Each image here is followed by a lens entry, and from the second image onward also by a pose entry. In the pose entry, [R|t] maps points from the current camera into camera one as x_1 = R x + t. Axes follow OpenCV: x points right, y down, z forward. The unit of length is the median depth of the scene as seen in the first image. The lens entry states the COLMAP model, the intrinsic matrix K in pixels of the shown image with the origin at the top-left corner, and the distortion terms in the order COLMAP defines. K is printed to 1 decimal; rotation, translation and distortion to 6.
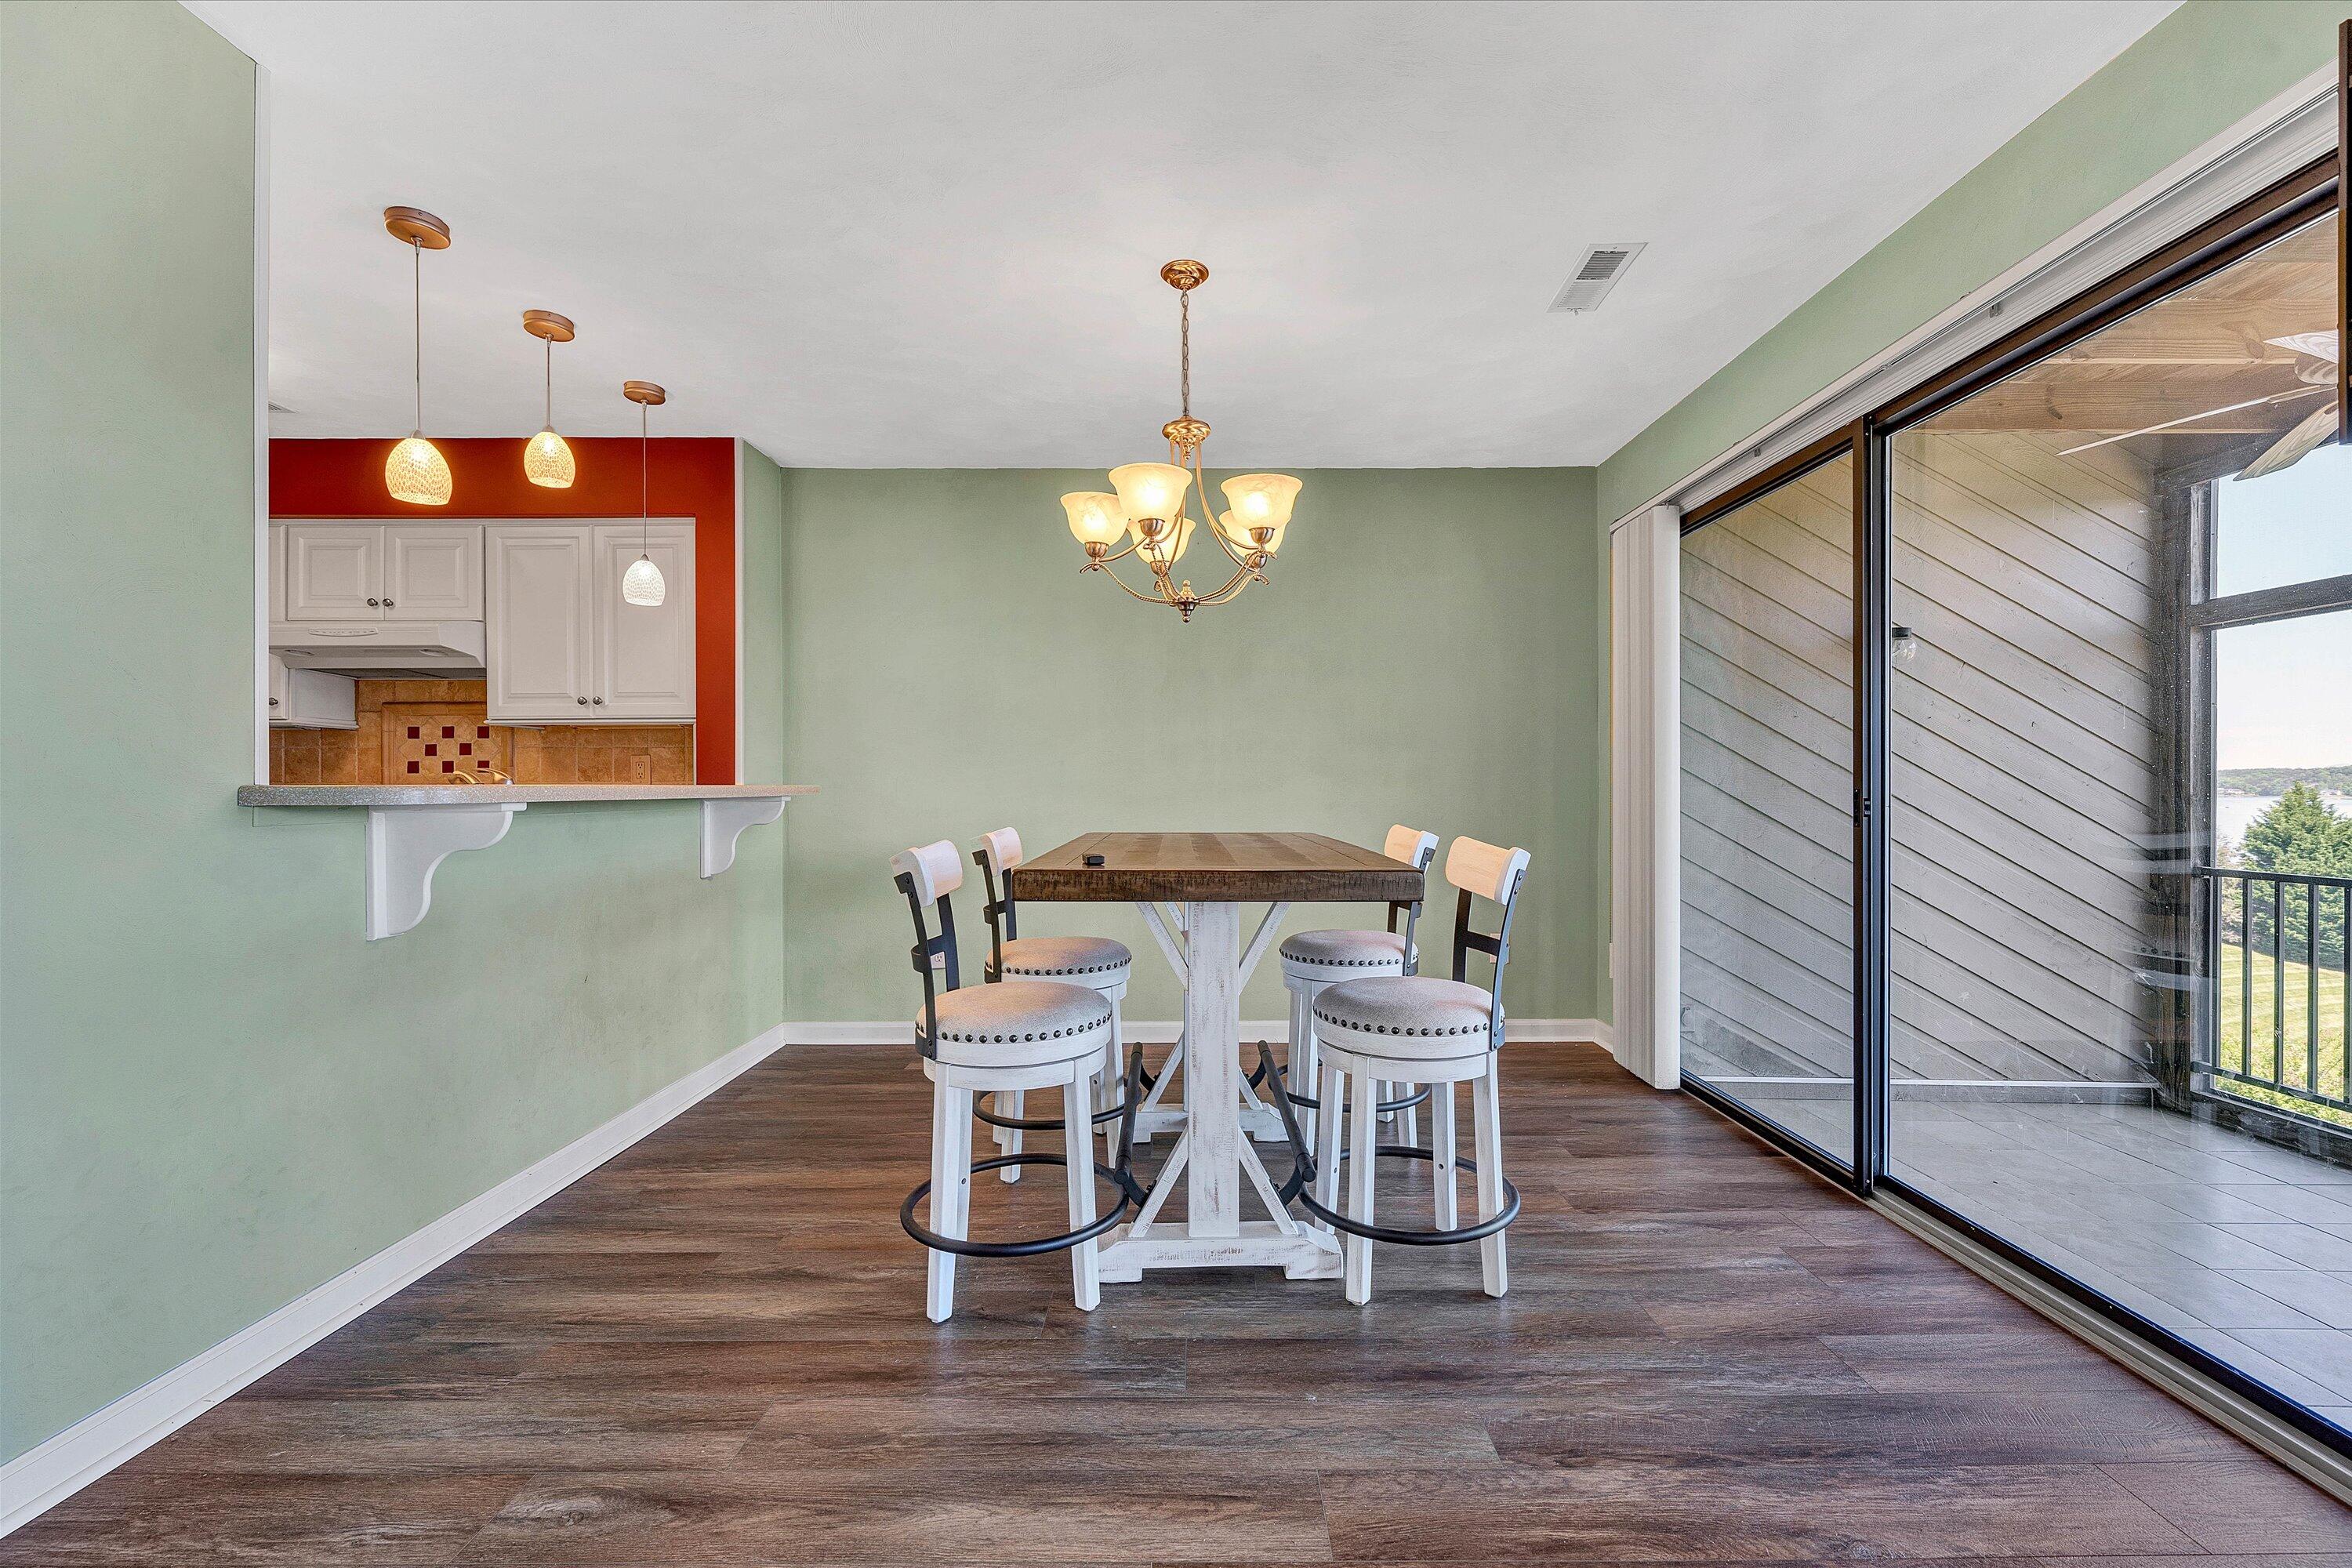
lens RADIAL K [[974.2, 0, 1205.2], [0, 974.2, 791.3], [0, 0, 1]] dist [-0.001938, -0.000039]
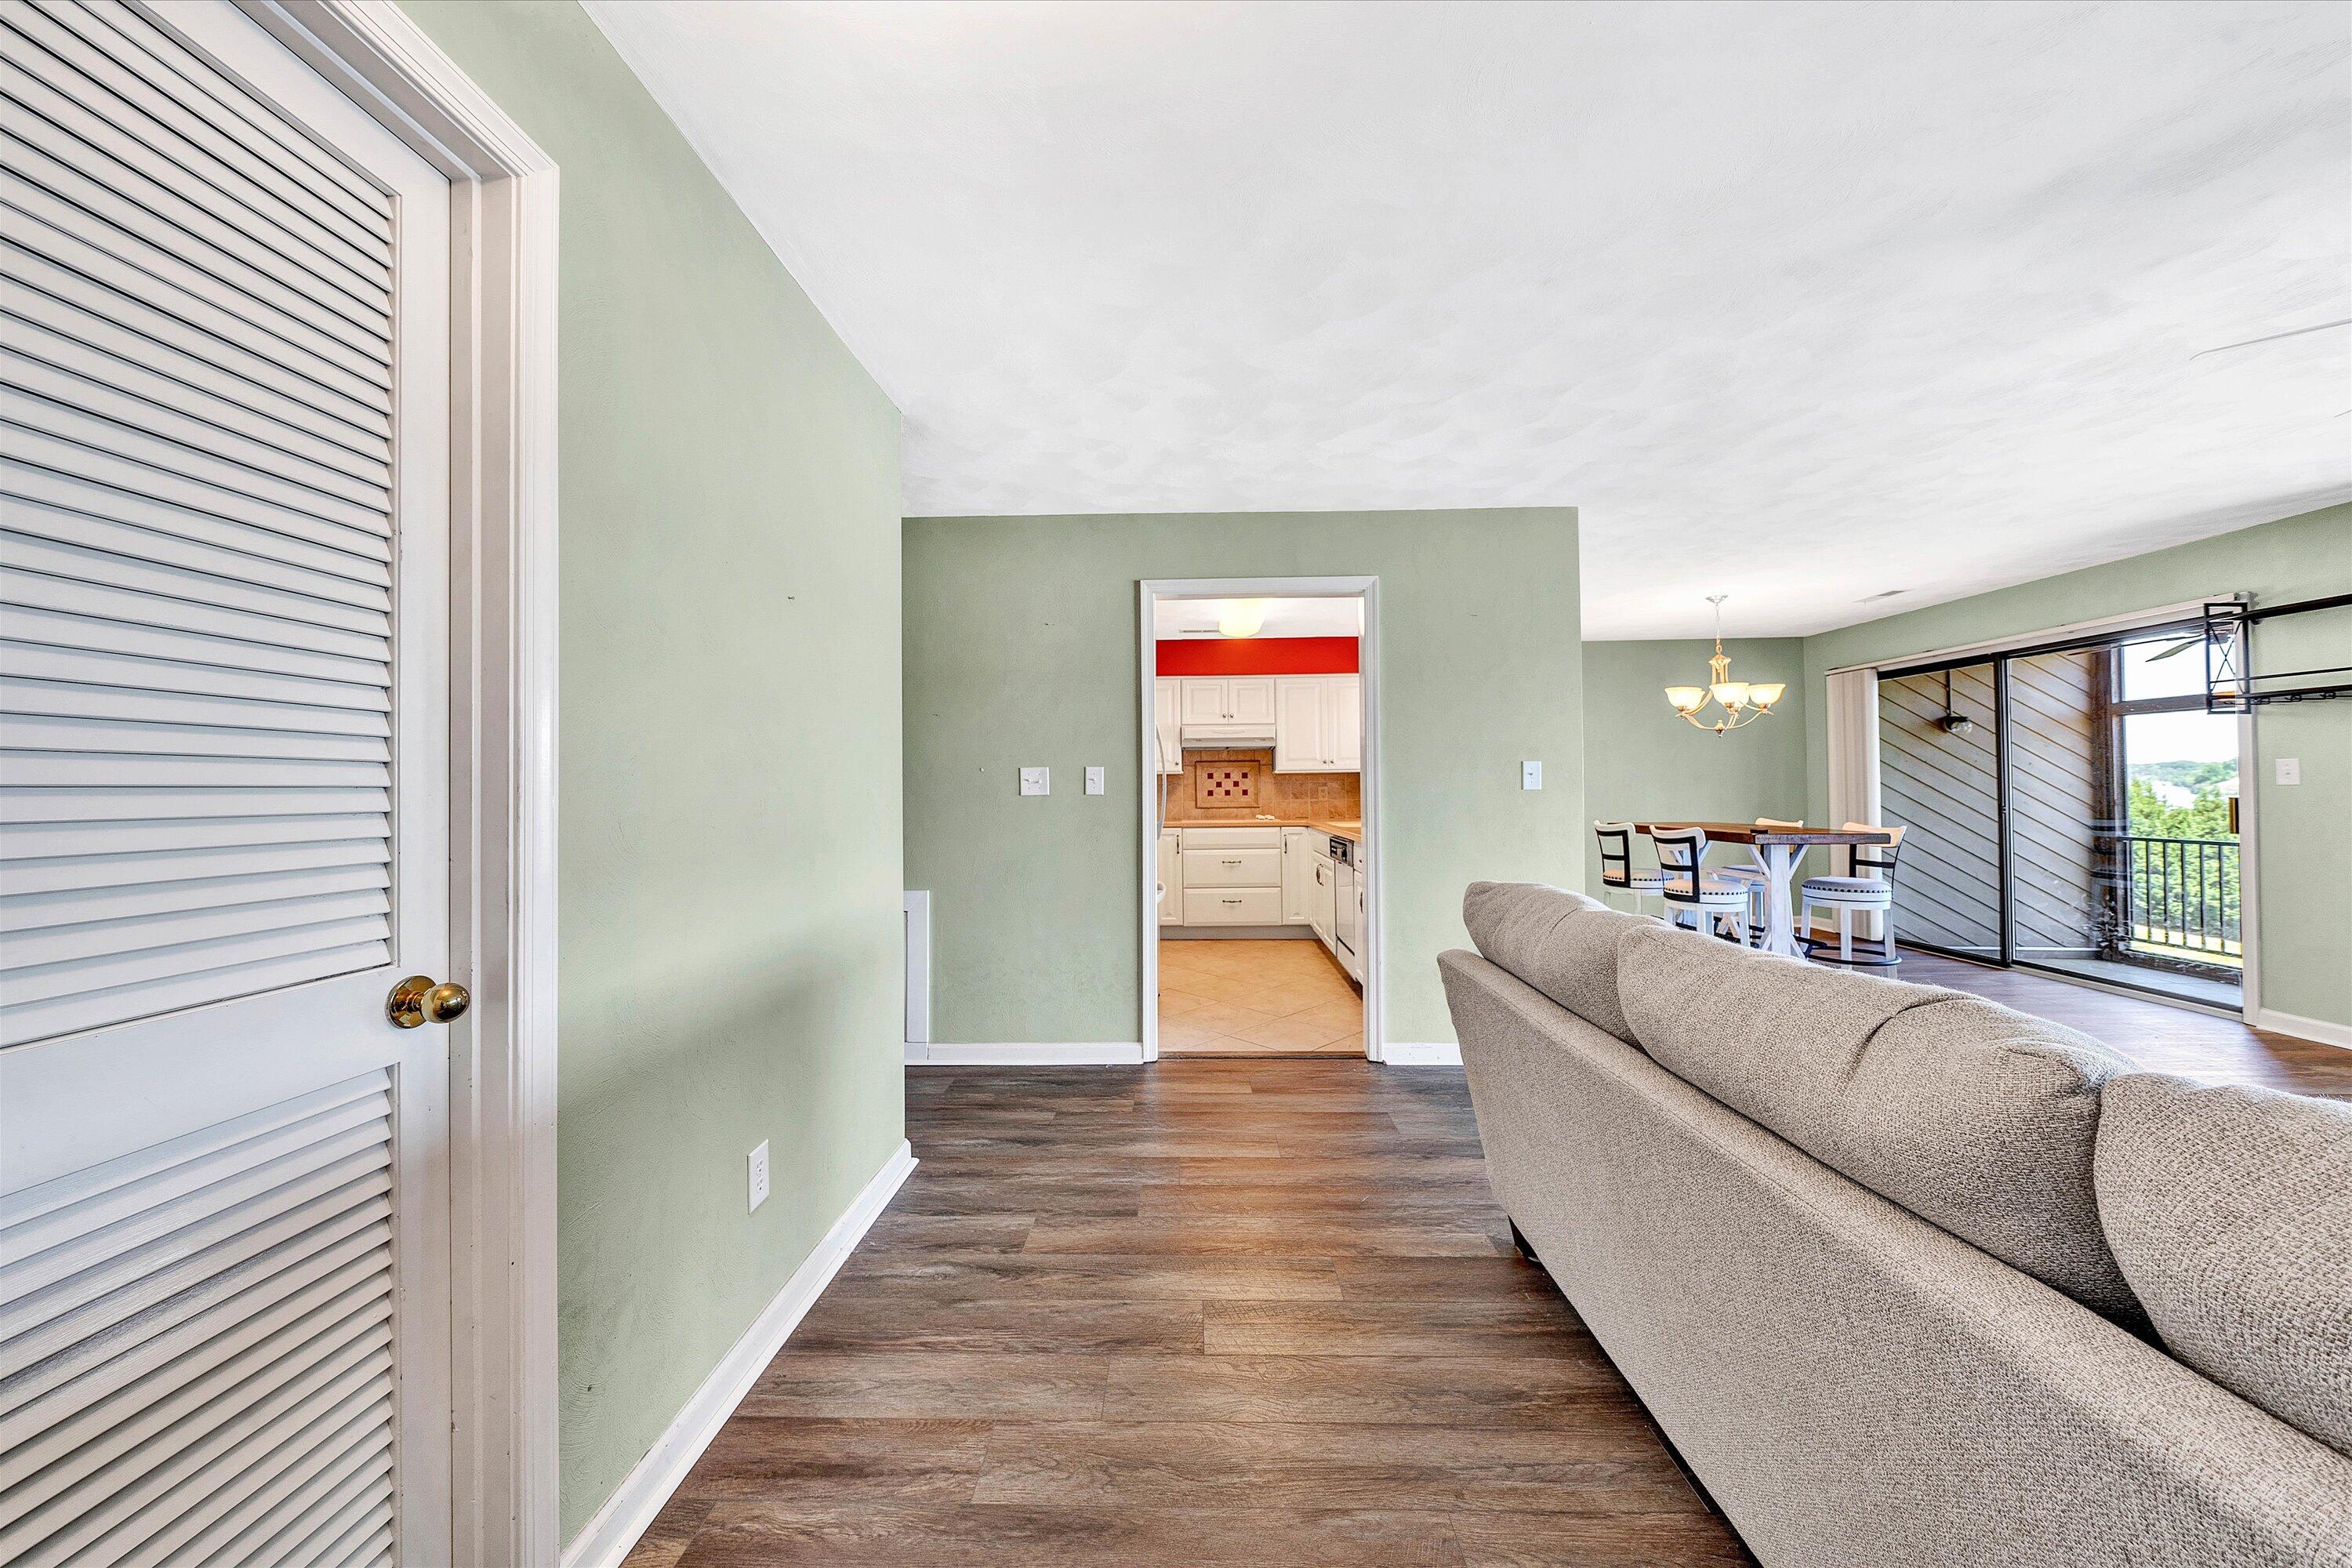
lens RADIAL K [[774.9, 0, 1139.4], [0, 774.9, 776.0], [0, 0, 1]] dist [-0.020318, -0.000014]
pose [[0.996603, -0.009692, -0.081779, -0.905462], [0.008067, 0.999764, -0.020168, -0.031242], [0.081955, 0.019439, 0.996446, -0.732219]]
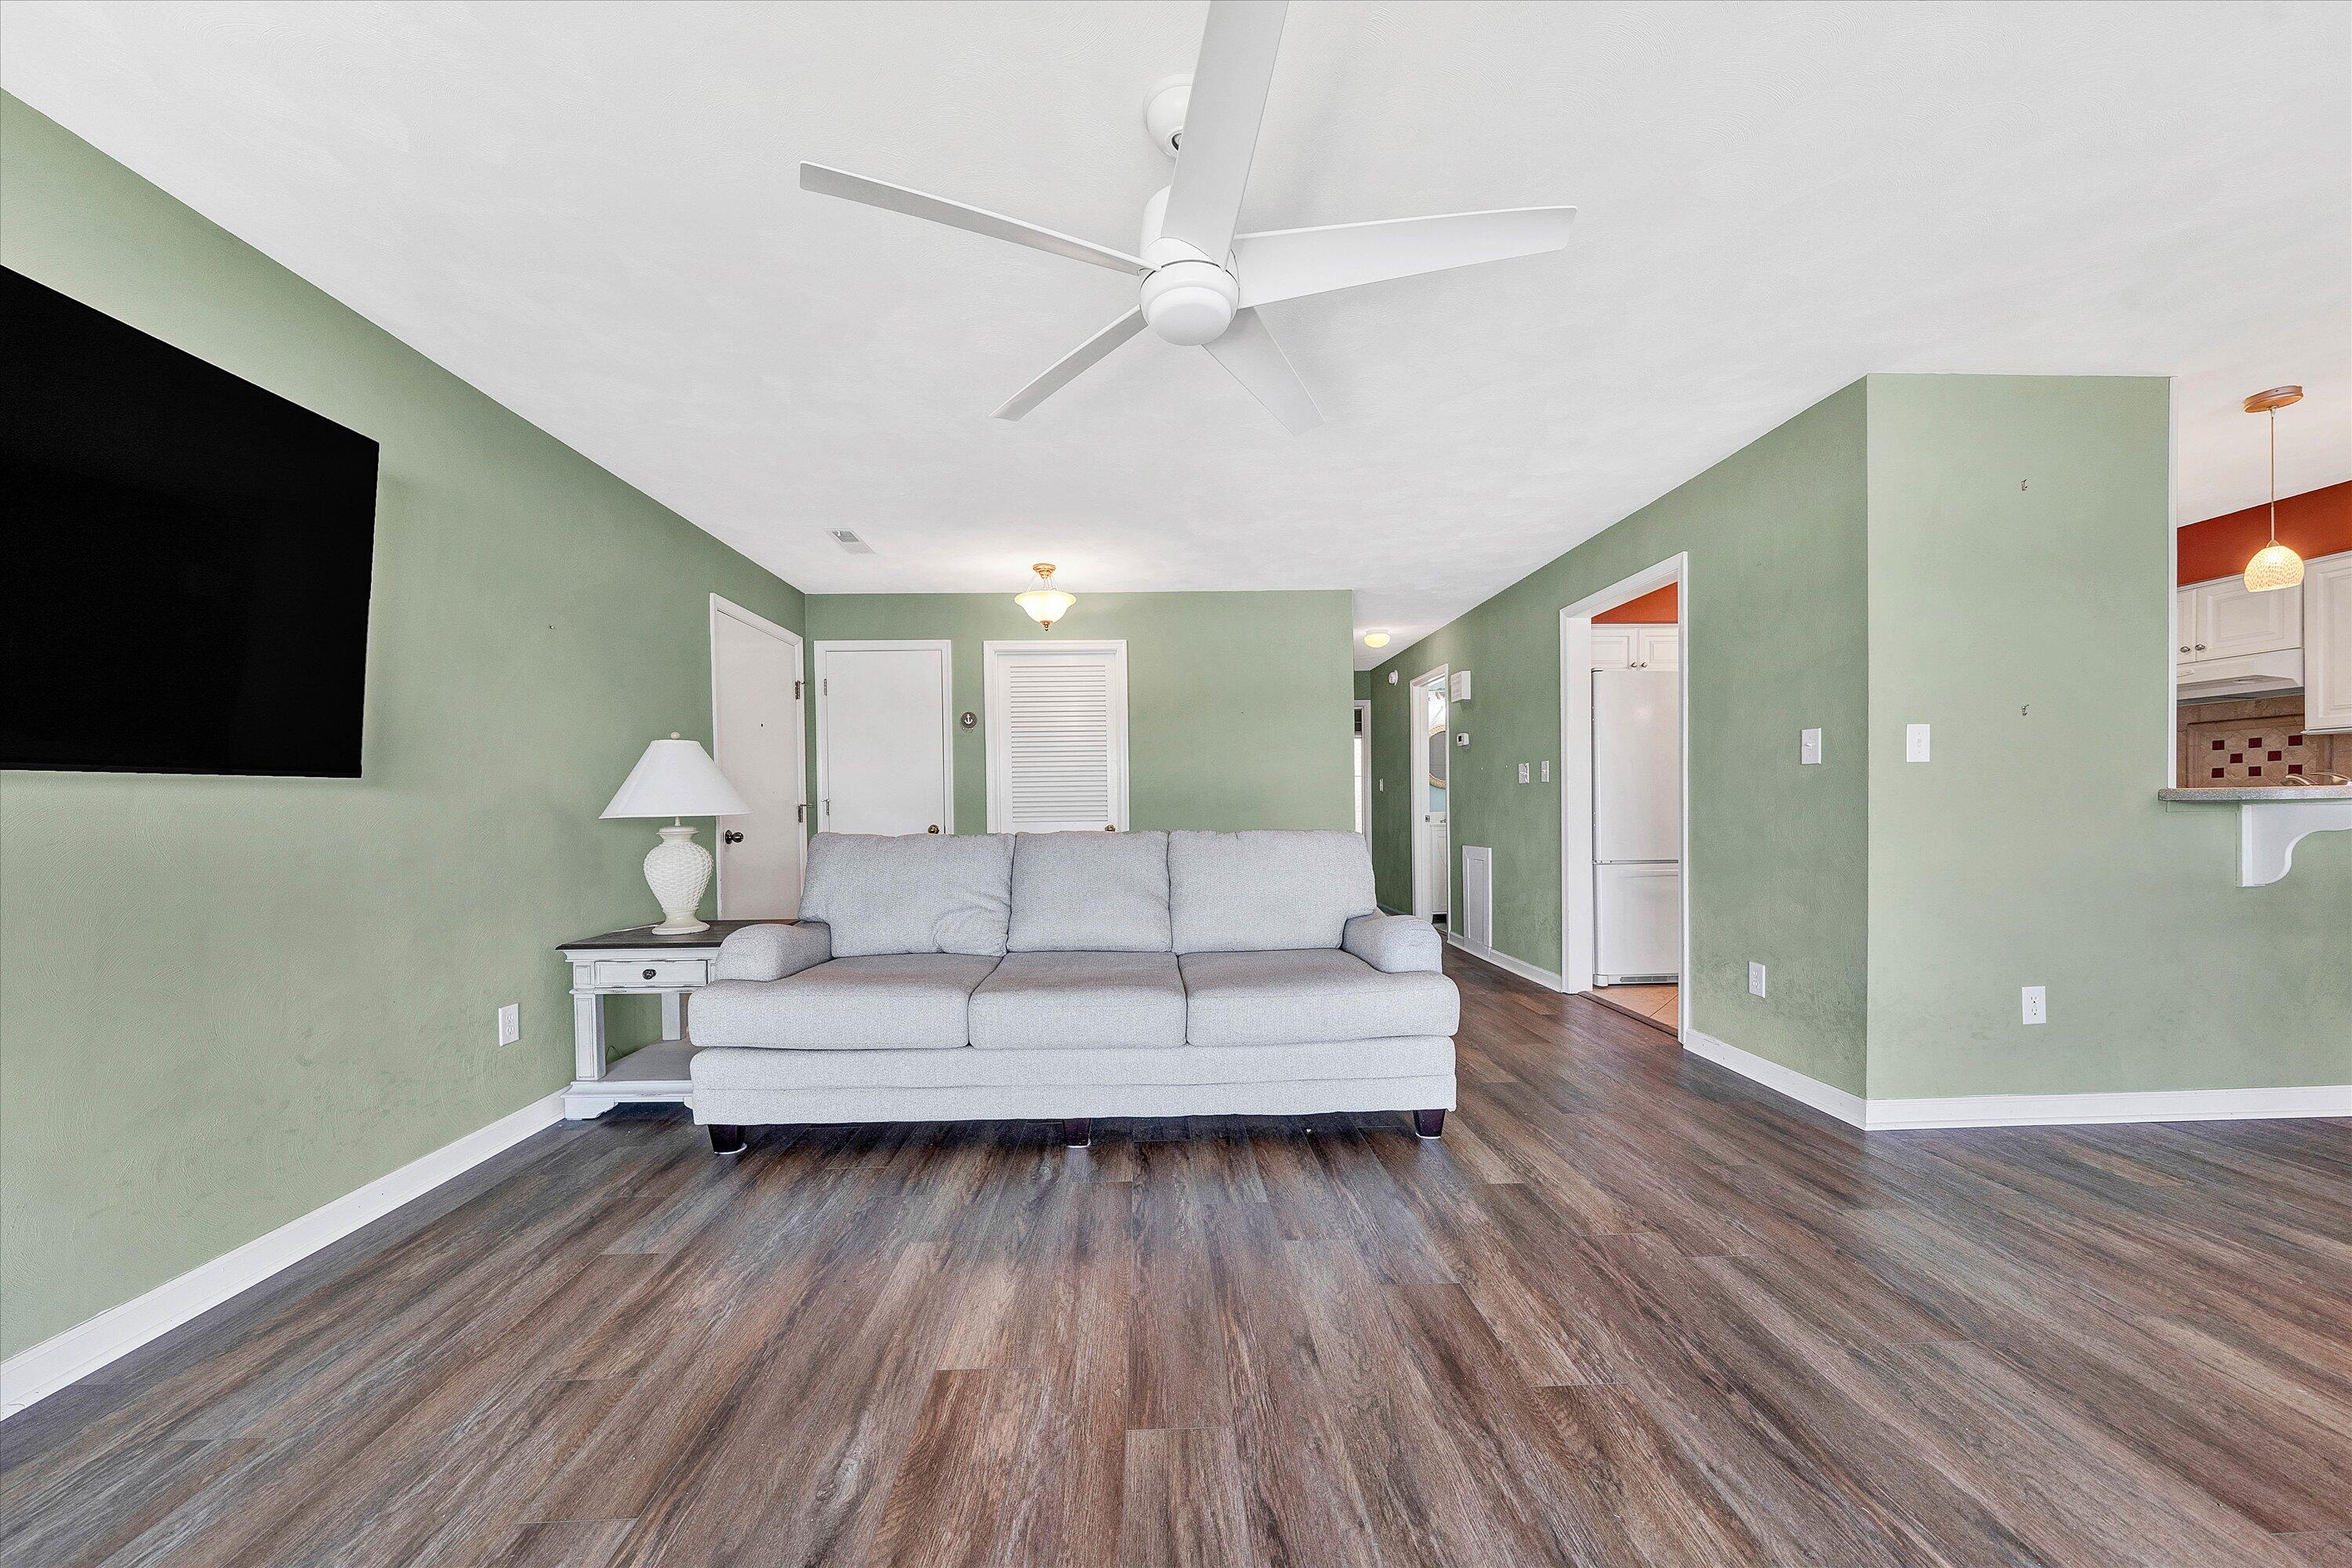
lens RADIAL K [[831.3, 0, 1169.1], [0, 831.3, 805.8], [0, 0, 1]] dist [-0.003657, -0.000144]
pose [[0.027634, -0.001062, -0.999618, 0.223239], [0.012179, 0.999926, -0.000726, 0.001921], [0.999544, -0.012155, 0.027645, -0.404020]]
